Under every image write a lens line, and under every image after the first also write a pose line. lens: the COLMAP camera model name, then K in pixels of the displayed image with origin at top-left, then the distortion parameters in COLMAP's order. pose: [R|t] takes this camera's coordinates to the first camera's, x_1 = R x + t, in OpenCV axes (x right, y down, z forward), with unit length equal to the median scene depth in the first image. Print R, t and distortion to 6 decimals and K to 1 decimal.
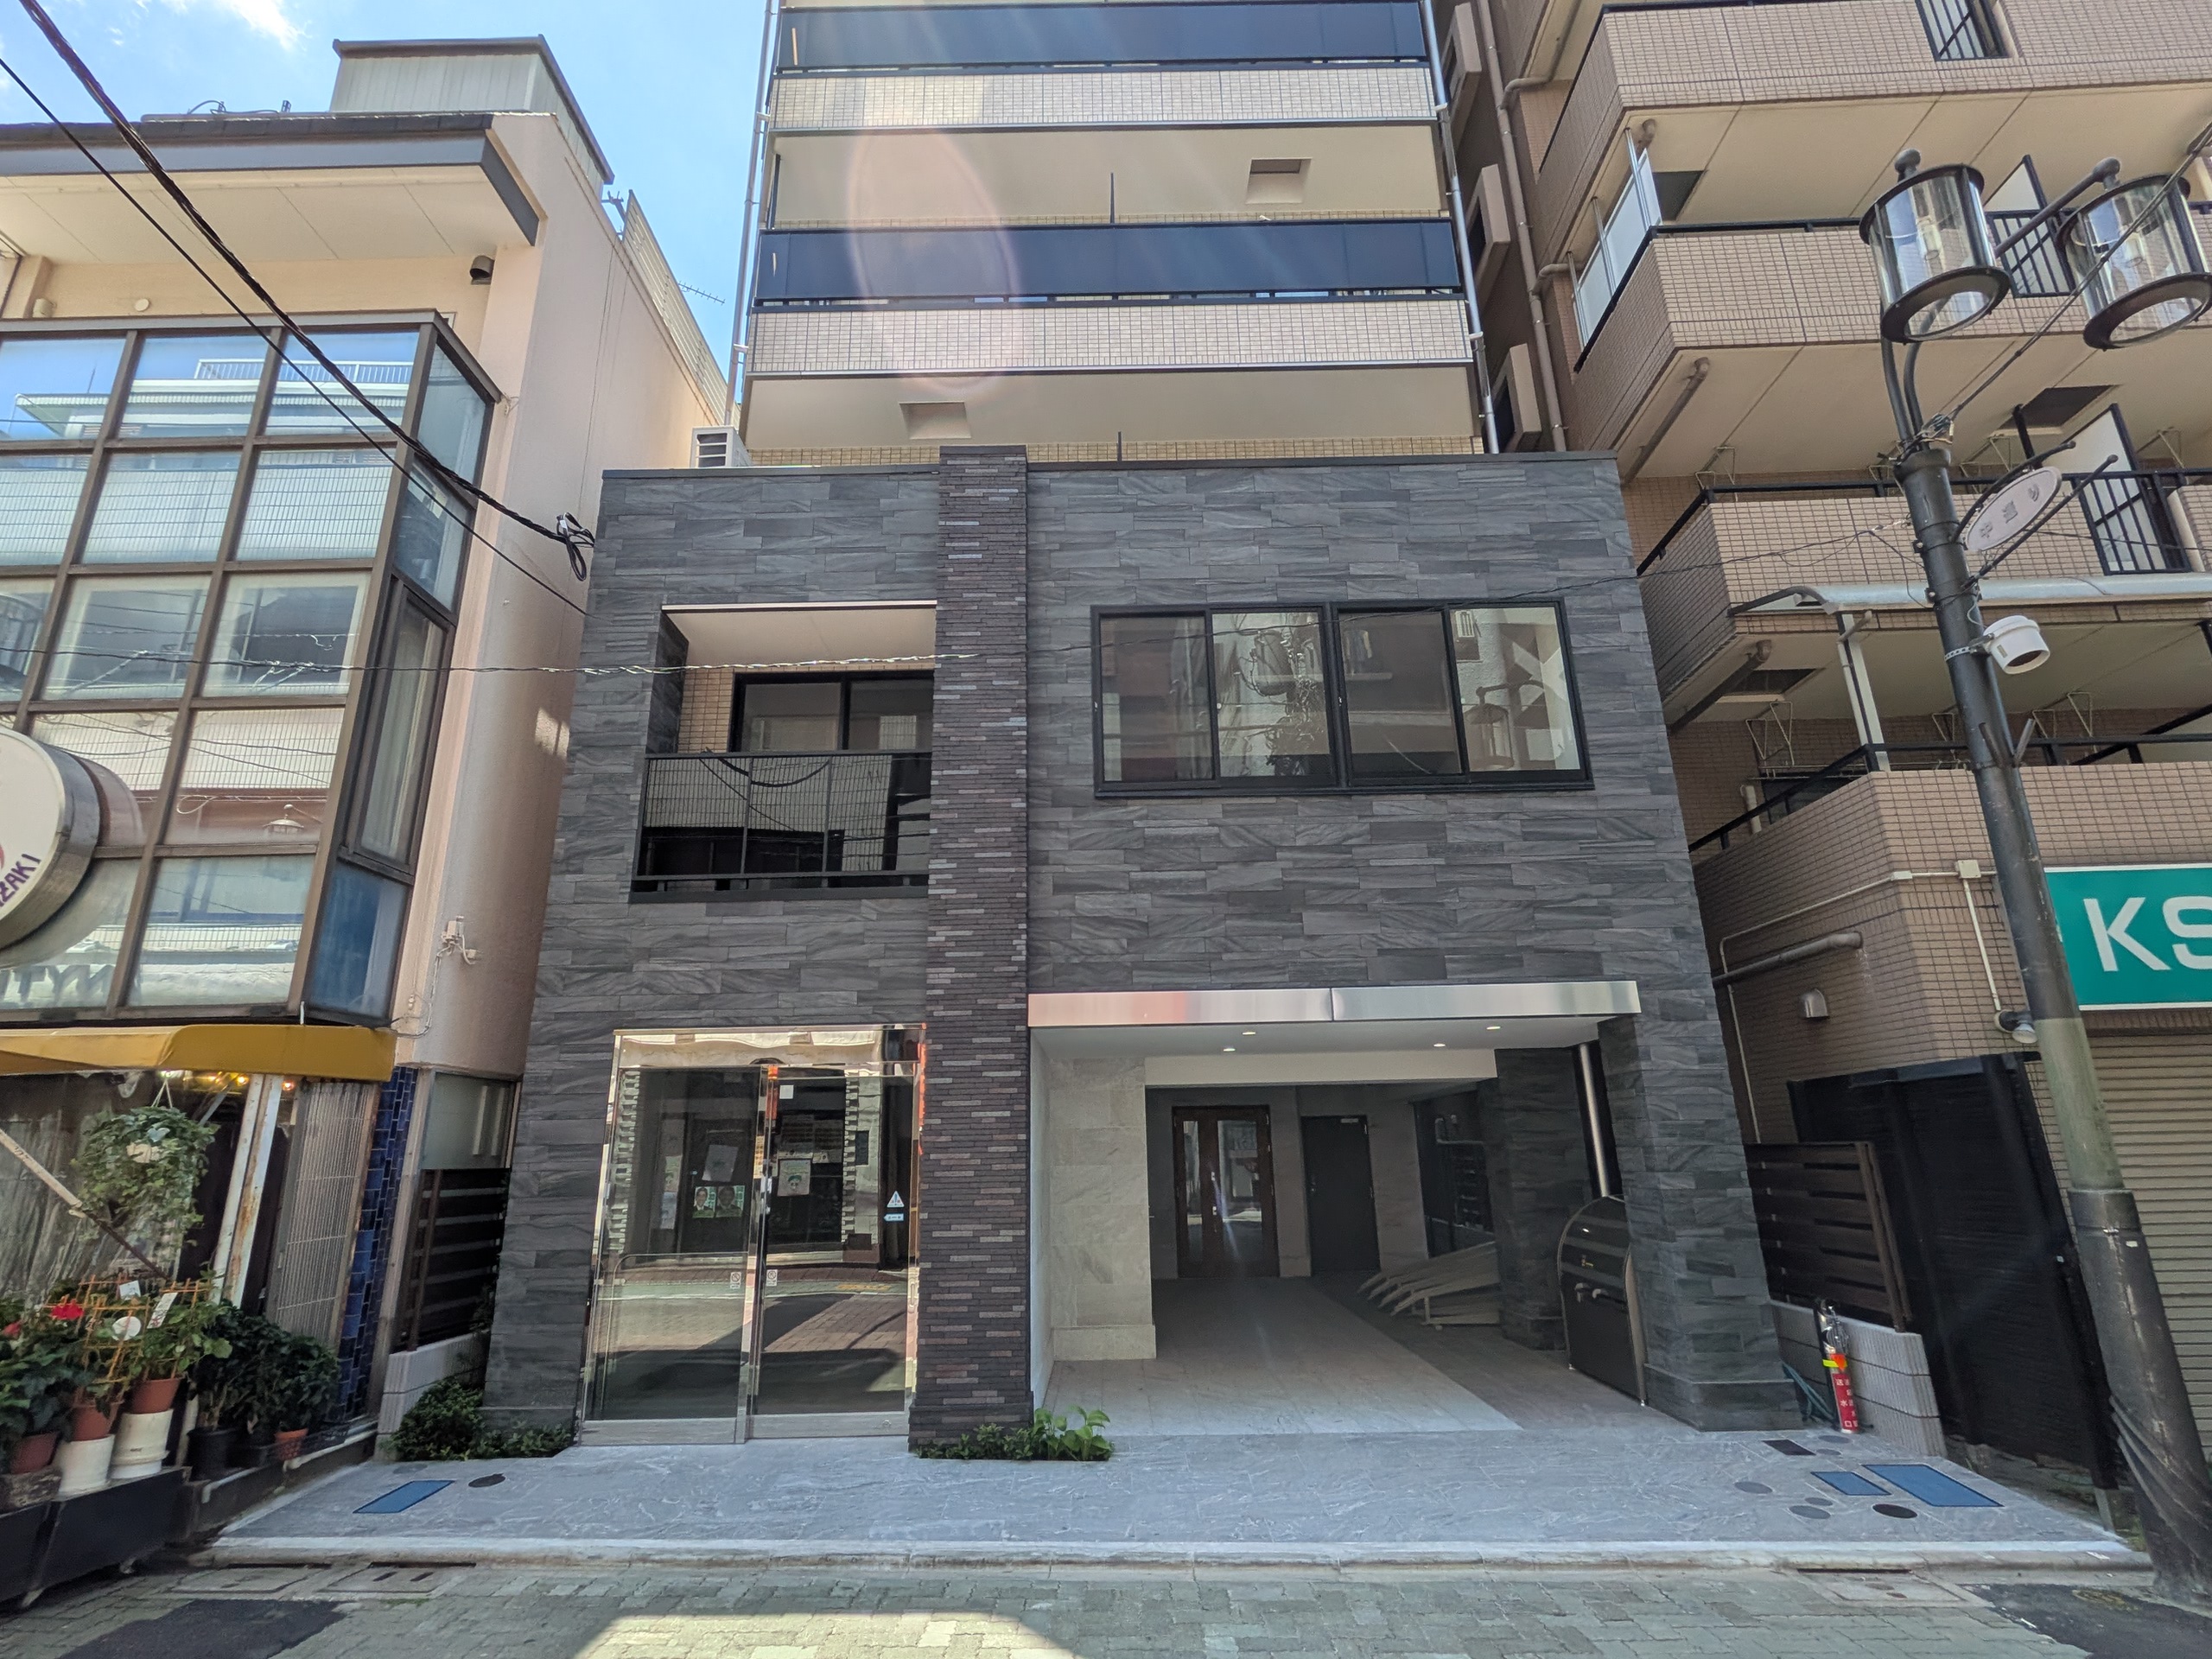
lens RADIAL K [[1074.8, 0, 1106.0], [0, 1074.8, 829.5], [0, 0, 1]] dist [0.002404, -0.000437]
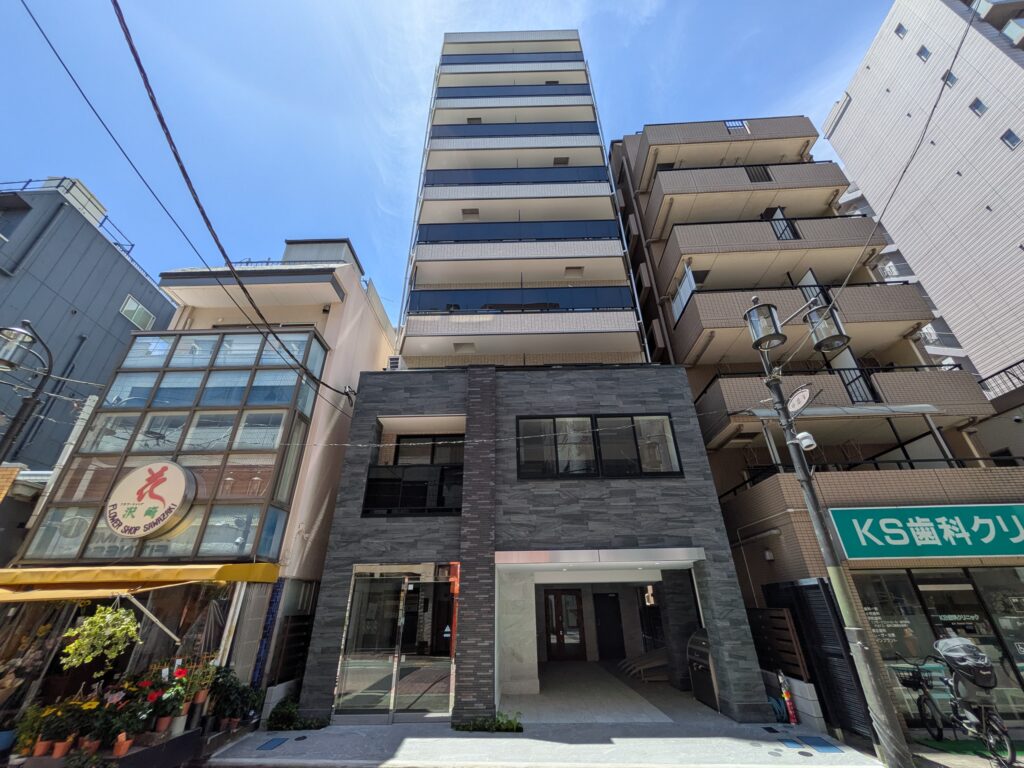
lens RADIAL K [[410.5, 0, 512.0], [0, 410.5, 384.0], [0, 0, 1]] dist [-0.000894, 0.000691]
pose [[0.999928, -0.000101, -0.012020, -0.011832], [-0.002277, 0.980271, -0.197645, -0.070297], [0.011803, 0.197658, 0.980200, -0.177929]]
